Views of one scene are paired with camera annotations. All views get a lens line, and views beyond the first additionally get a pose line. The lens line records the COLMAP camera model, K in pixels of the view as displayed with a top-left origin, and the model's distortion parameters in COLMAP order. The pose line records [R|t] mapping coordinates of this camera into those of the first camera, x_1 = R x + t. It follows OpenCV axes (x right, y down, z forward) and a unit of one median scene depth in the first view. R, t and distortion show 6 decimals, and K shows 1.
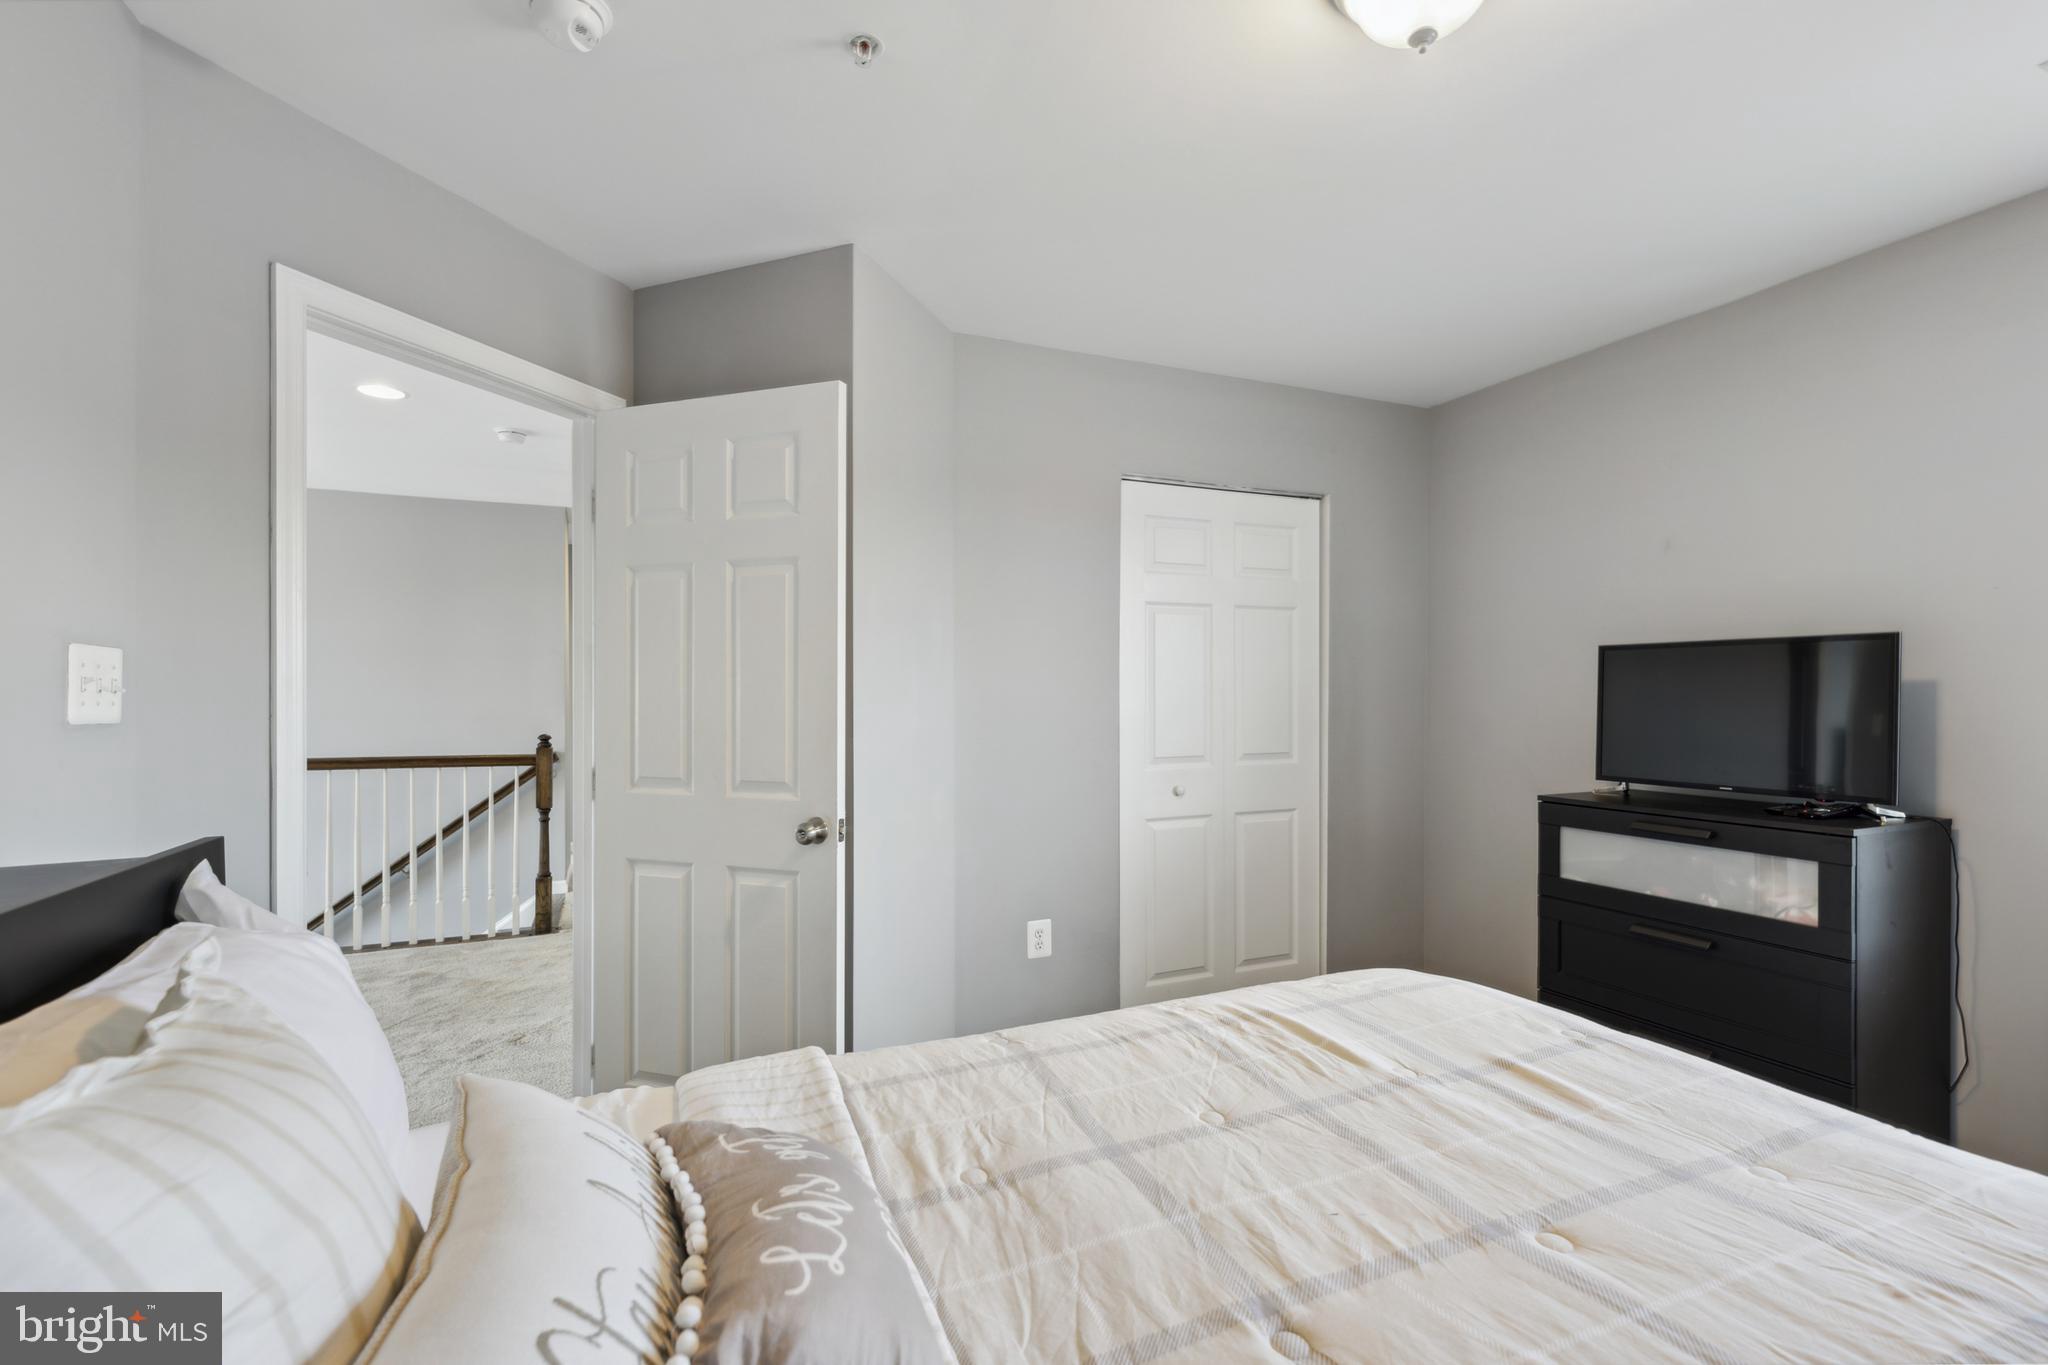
lens RADIAL K [[902.5, 0, 1032.4], [0, 902.5, 692.1], [0, 0, 1]] dist [-0.001040, -0.000341]
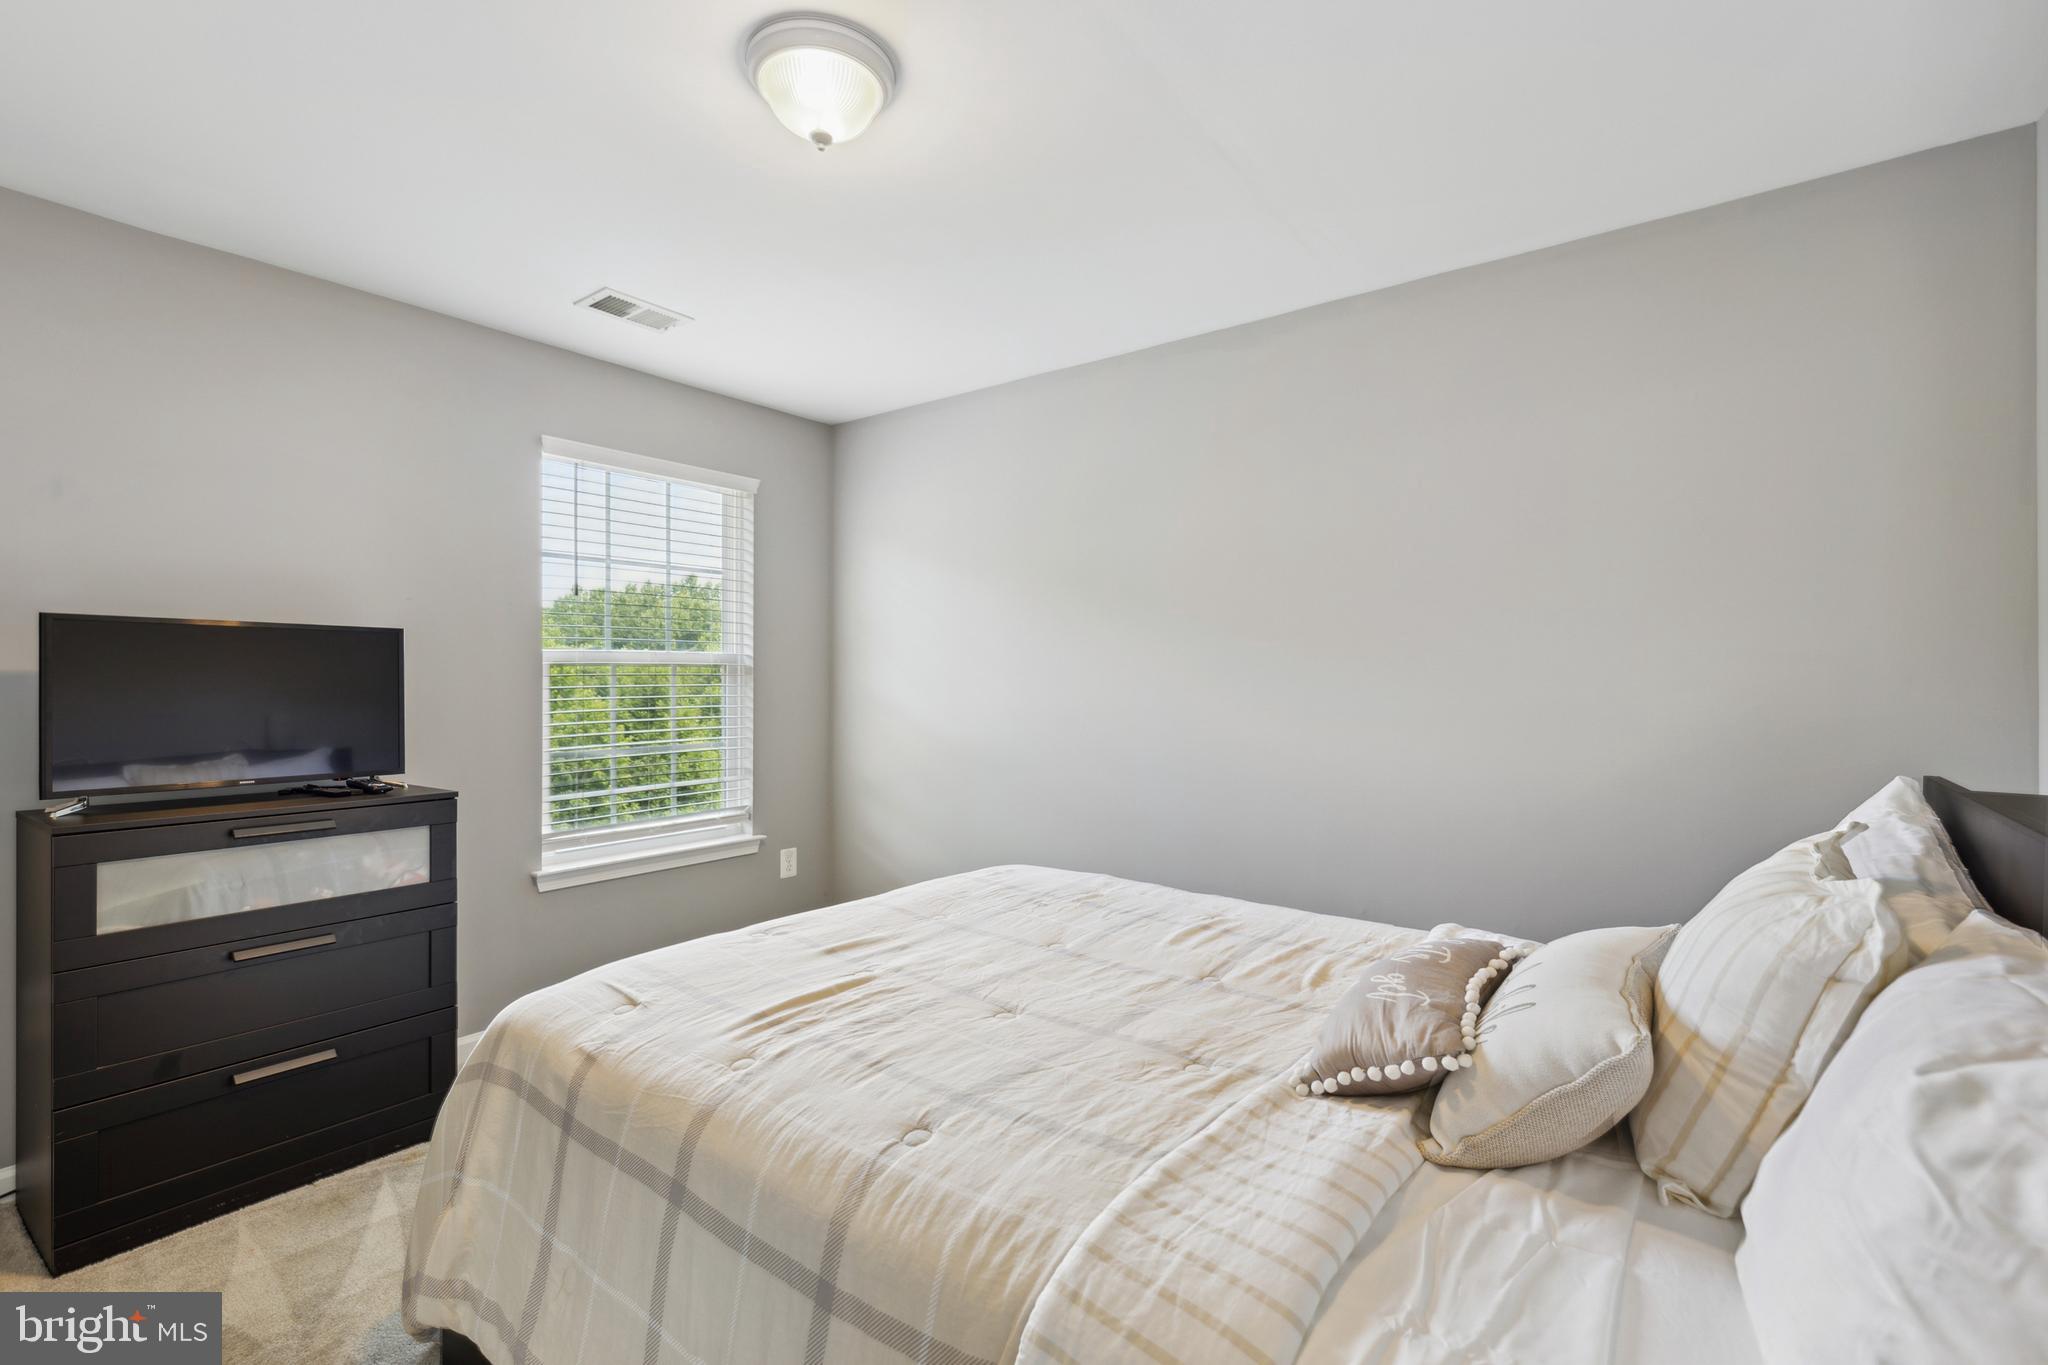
lens RADIAL K [[902.5, 0, 1035.6], [0, 902.5, 680.4], [0, 0, 1]] dist [-0.001040, -0.000341]
pose [[-0.482893, 0.008019, 0.875643, -0.882072], [0.003787, 0.999968, -0.007069, 0.027509], [-0.875671, -0.000097, -0.482907, 1.540855]]
